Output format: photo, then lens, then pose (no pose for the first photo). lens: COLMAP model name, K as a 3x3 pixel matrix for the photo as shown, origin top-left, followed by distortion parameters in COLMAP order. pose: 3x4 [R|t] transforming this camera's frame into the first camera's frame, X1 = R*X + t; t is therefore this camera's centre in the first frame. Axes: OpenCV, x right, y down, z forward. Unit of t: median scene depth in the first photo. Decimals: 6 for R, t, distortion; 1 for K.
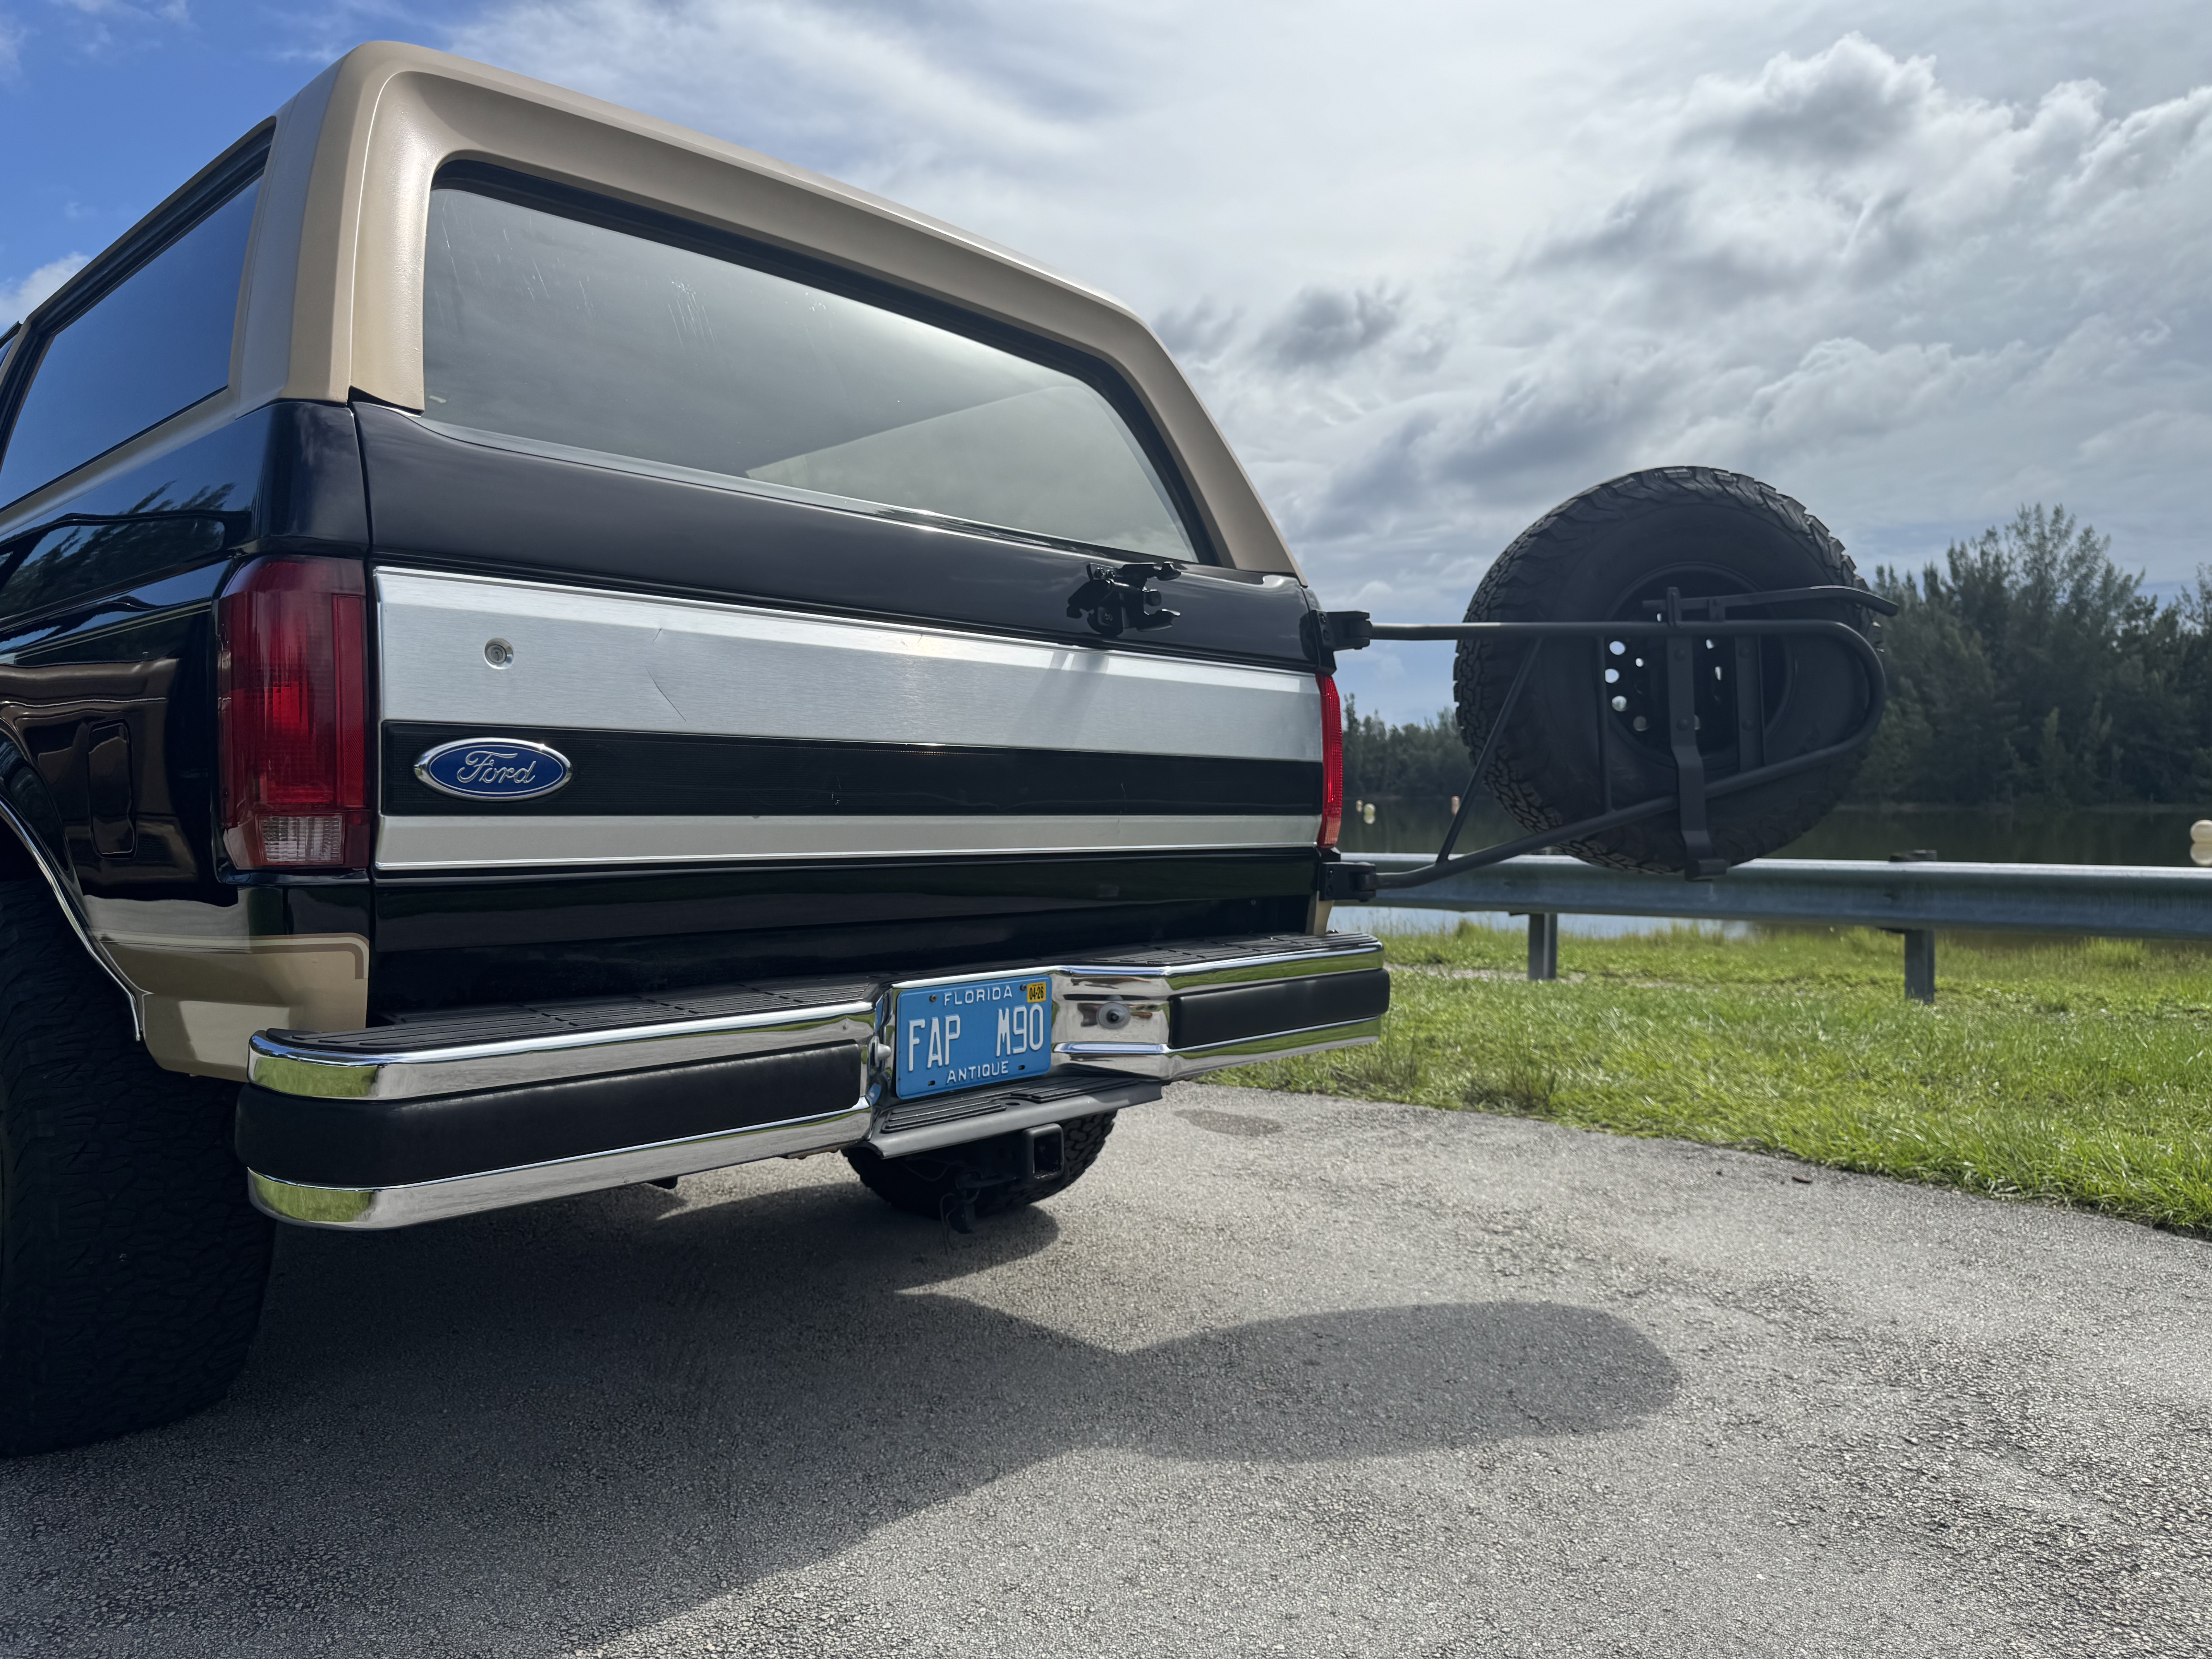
lens RADIAL K [[1609.2, 0, 1104.1], [0, 1609.2, 821.2], [0, 0, 1]] dist [0.020036, -0.017220]
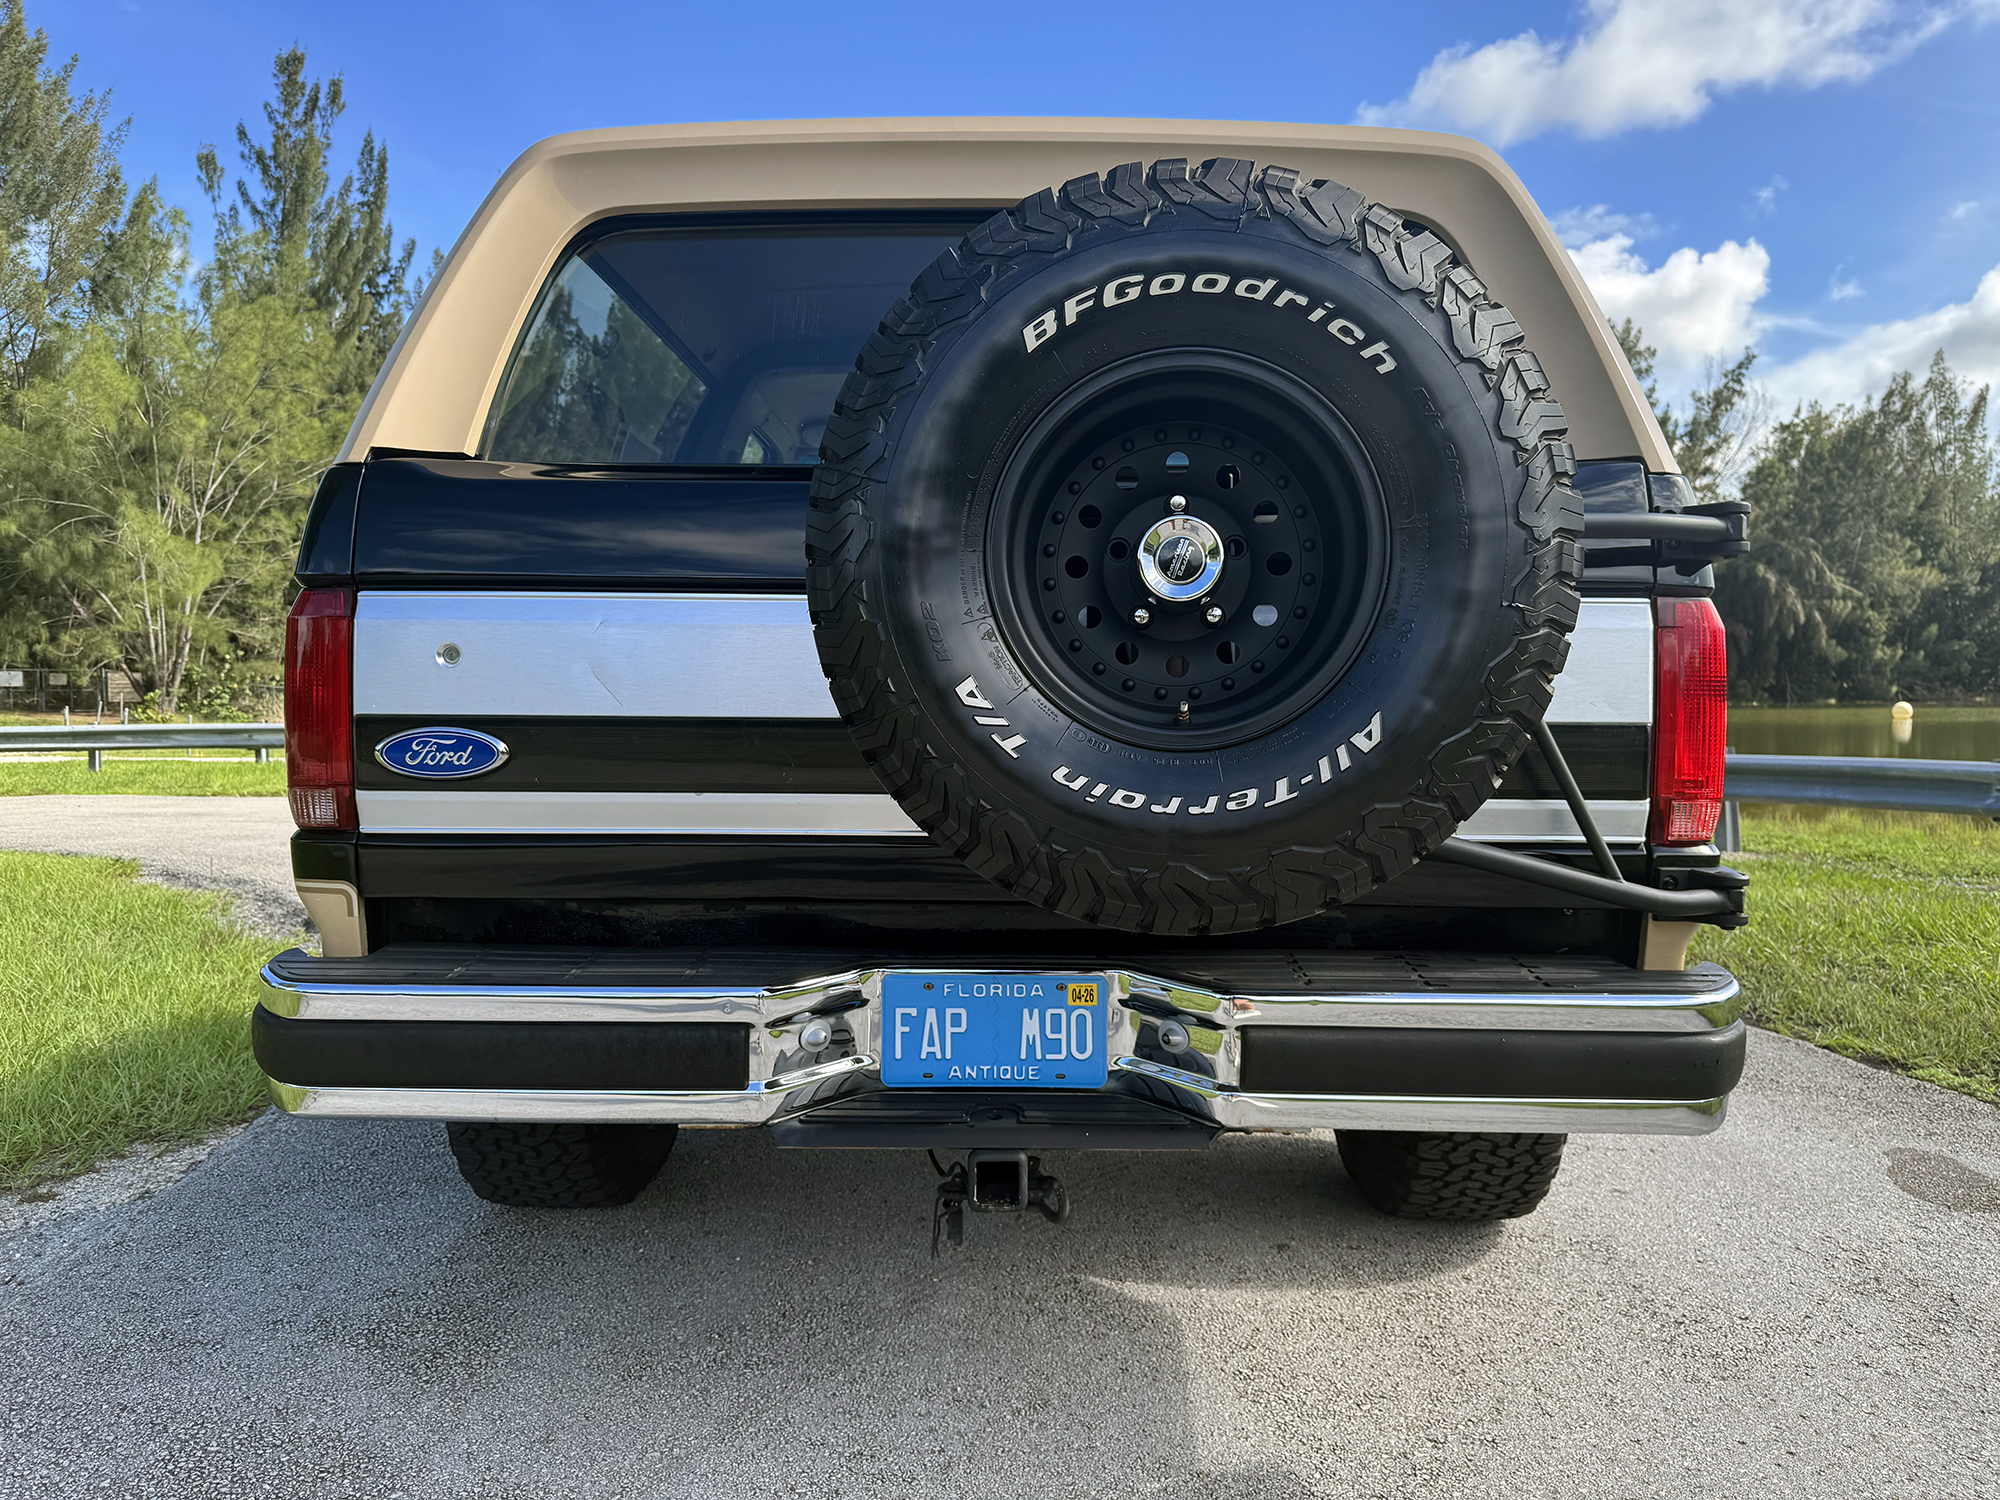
lens RADIAL K [[1455.0, 0, 999.4], [0, 1455.0, 755.7], [0, 0, 1]] dist [0.020036, -0.017220]
pose [[0.661739, 0.039995, -0.748666, 0.562884], [-0.008464, 0.998911, 0.045882, -0.066274], [0.749686, -0.024025, 0.661357, 0.474197]]
